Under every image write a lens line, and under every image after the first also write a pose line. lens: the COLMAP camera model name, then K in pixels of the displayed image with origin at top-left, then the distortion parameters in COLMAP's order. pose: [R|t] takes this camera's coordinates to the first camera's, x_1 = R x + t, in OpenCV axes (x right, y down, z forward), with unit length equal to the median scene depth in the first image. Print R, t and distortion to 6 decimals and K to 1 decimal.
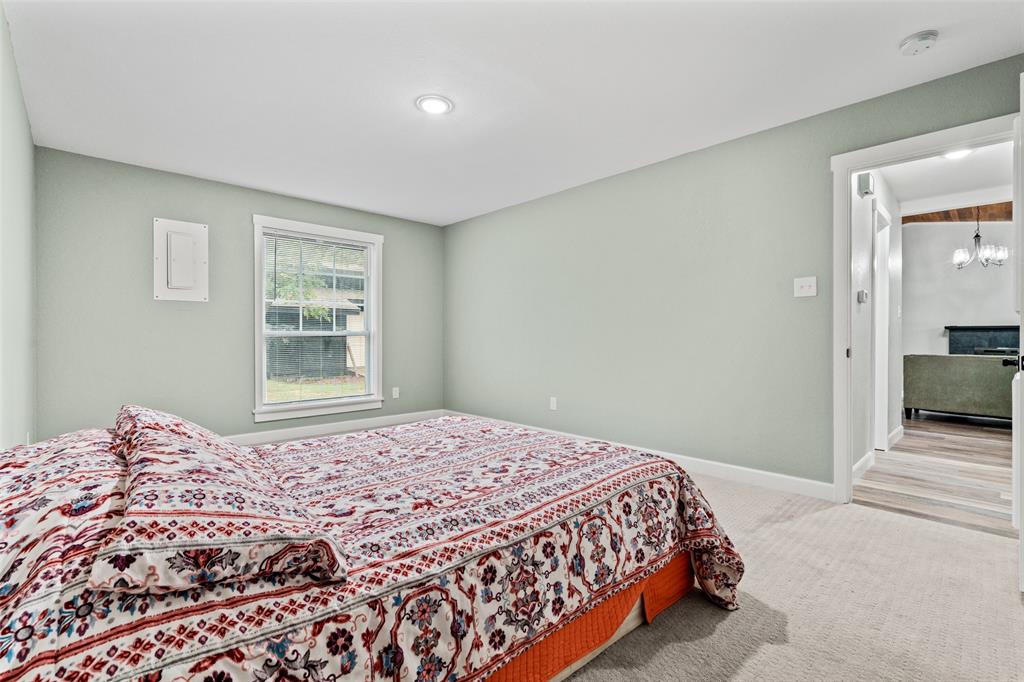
lens RADIAL K [[459.6, 0, 512.0], [0, 459.6, 341.0], [0, 0, 1]] dist [0.002670, -0.000249]
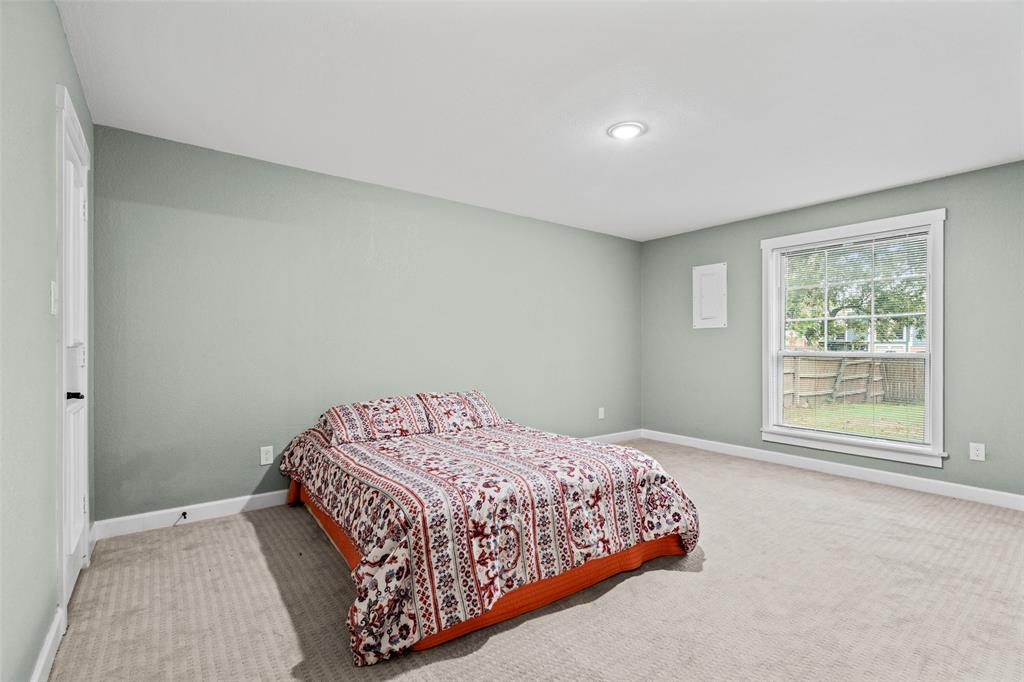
lens RADIAL K [[467.0, 0, 509.0], [0, 467.0, 343.8], [0, 0, 1]] dist [0.003104, 0.000122]
pose [[-0.121539, 0.000438, -0.992587, 0.641787], [-0.001408, 0.999999, 0.000613, -0.046692], [0.992586, 0.001472, -0.121538, 0.632273]]
